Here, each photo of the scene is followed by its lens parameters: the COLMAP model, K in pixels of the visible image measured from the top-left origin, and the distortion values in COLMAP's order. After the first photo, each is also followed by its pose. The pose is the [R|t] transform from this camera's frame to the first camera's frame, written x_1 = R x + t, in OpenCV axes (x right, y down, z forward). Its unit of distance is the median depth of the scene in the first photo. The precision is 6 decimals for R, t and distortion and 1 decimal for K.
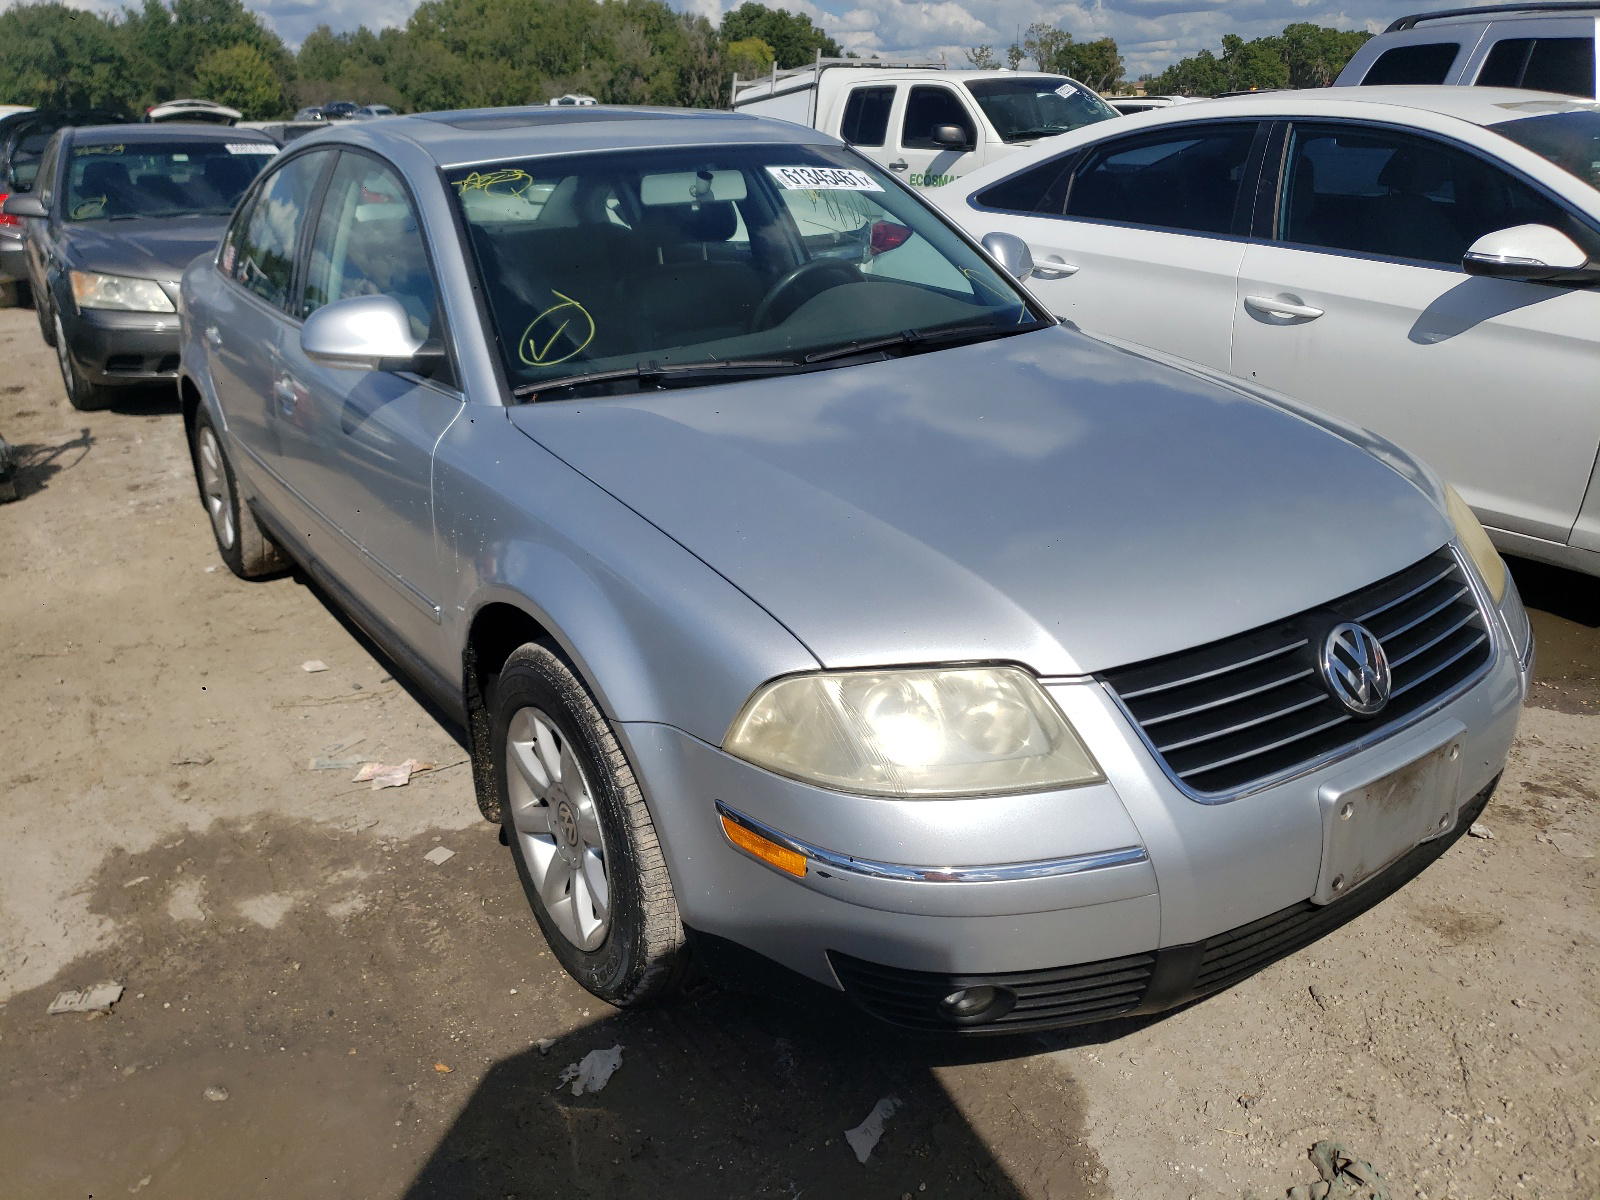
lens RADIAL K [[1384.8, 0, 852.8], [0, 1384.8, 600.4], [0, 0, 1]] dist [0.004023, 0.001192]
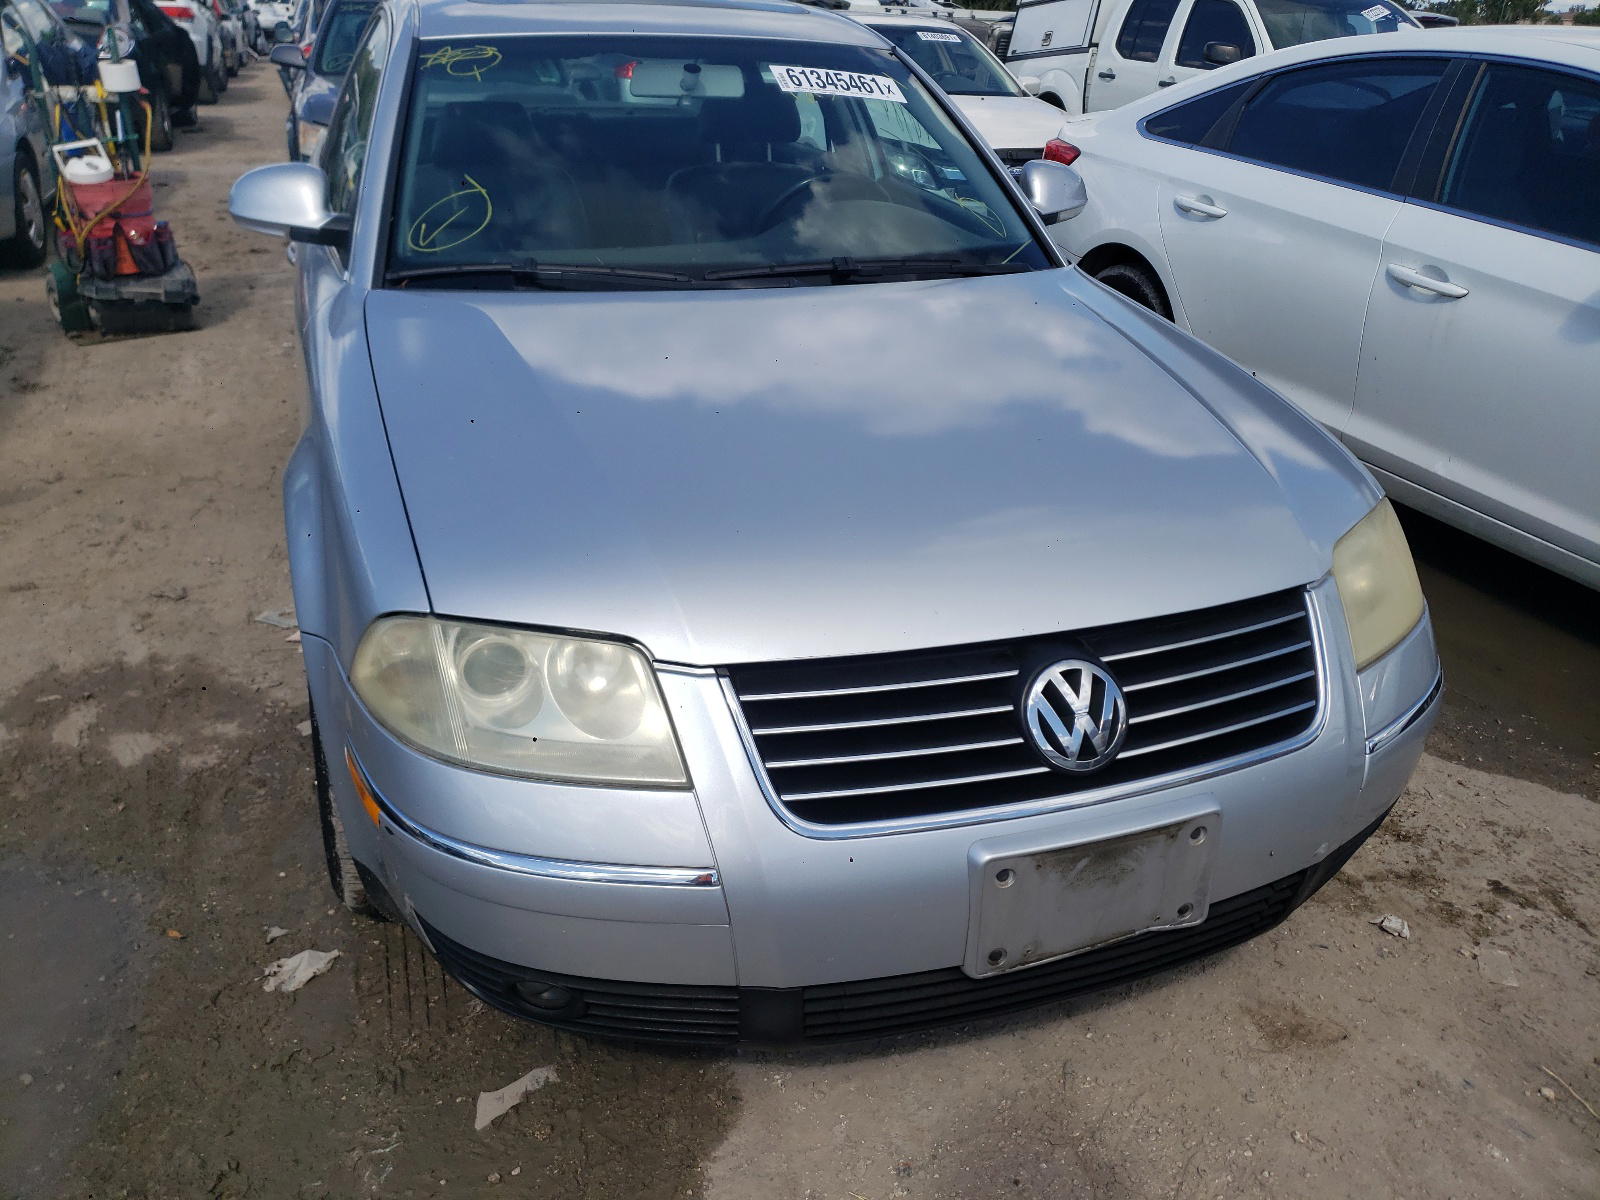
lens RADIAL K [[1384.8, 0, 852.8], [0, 1384.8, 600.4], [0, 0, 1]] dist [0.004023, 0.001192]
pose [[0.960572, 0.164239, -0.224337, 0.315828], [-0.150175, 0.985538, 0.078495, -0.049864], [0.233984, -0.041710, 0.971345, 0.119259]]
